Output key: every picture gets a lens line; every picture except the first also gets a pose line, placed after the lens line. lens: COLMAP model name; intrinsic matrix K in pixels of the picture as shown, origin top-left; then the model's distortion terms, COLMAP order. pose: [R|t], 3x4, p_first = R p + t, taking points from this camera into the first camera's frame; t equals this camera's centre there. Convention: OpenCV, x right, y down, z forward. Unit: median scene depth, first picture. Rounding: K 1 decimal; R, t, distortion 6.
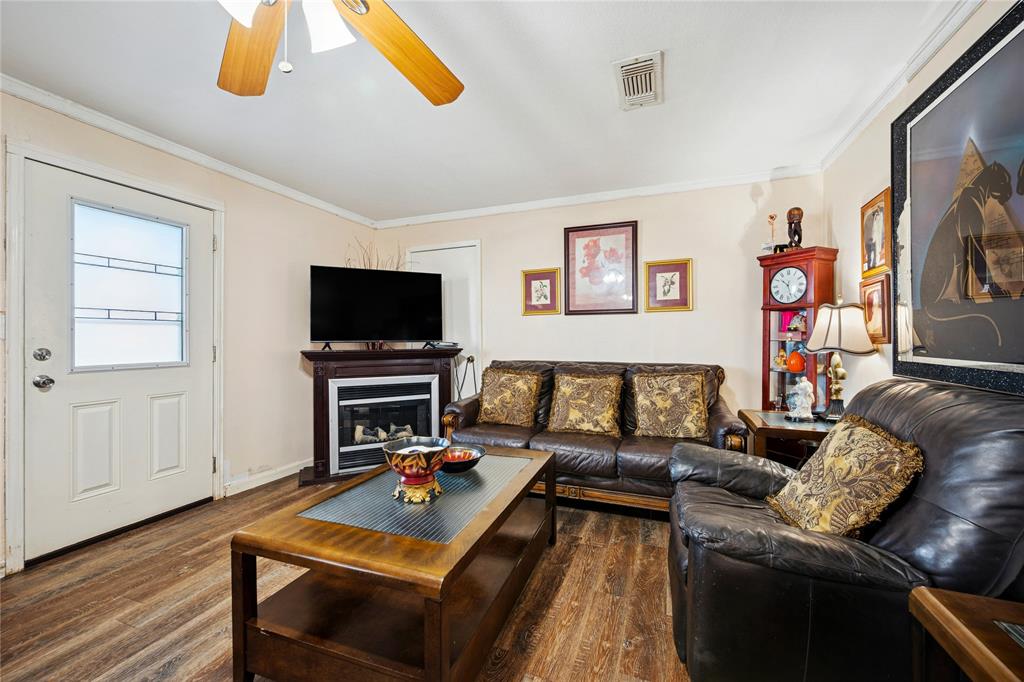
lens RADIAL K [[414.0, 0, 515.1], [0, 414.0, 339.3], [0, 0, 1]] dist [0.008128, -0.000108]
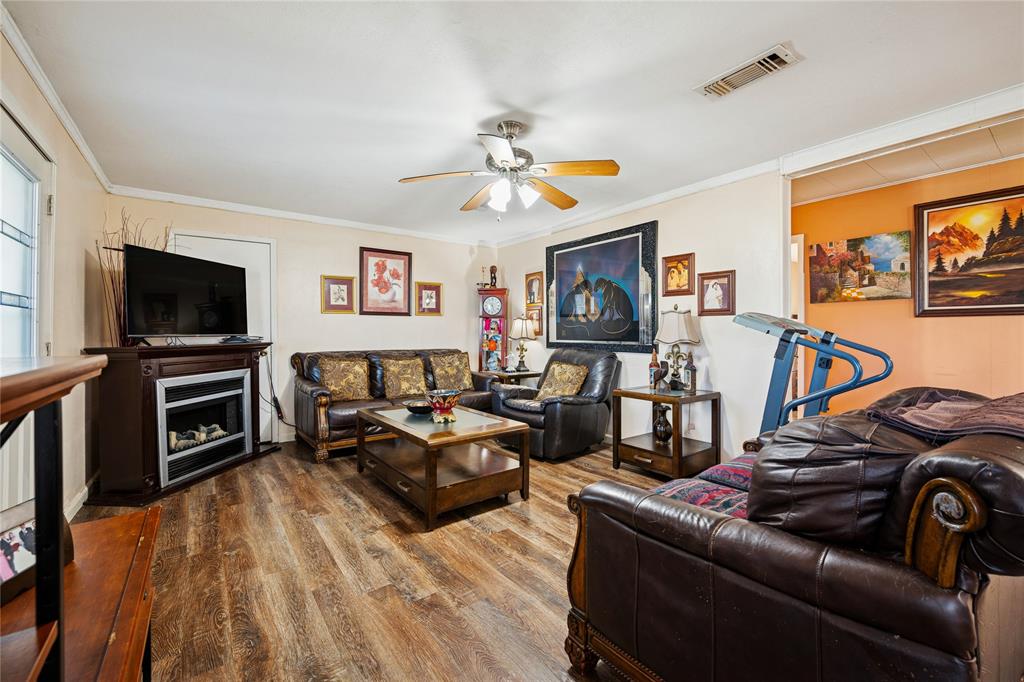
lens RADIAL K [[414.0, 0, 515.1], [0, 414.0, 339.3], [0, 0, 1]] dist [0.008128, -0.000108]
pose [[0.532042, -0.011238, 0.846643, -0.760287], [0.000146, 0.999913, 0.013181, 0.000655], [-0.846718, -0.006889, 0.531997, -0.094018]]
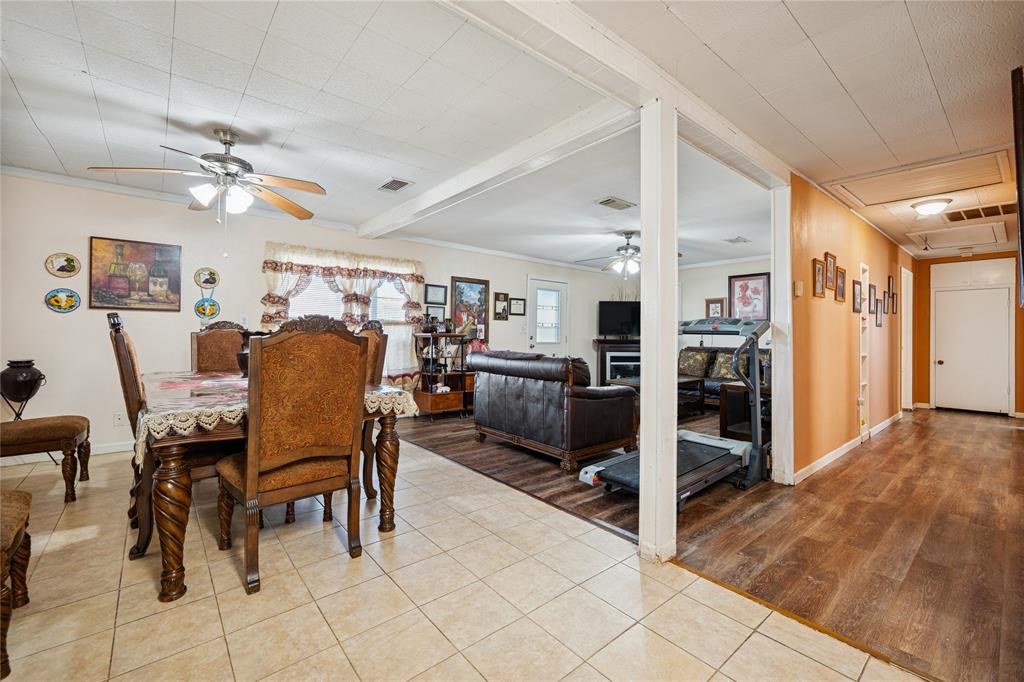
lens RADIAL K [[428.9, 0, 512.7], [0, 428.9, 335.9], [0, 0, 1]] dist [-0.000303, -0.000061]
pose [[0.871658, 0.012341, -0.489959, 0.235958], [-0.014705, 0.999891, -0.000976, 0.017592], [0.489893, 0.008055, 0.871745, -1.233259]]
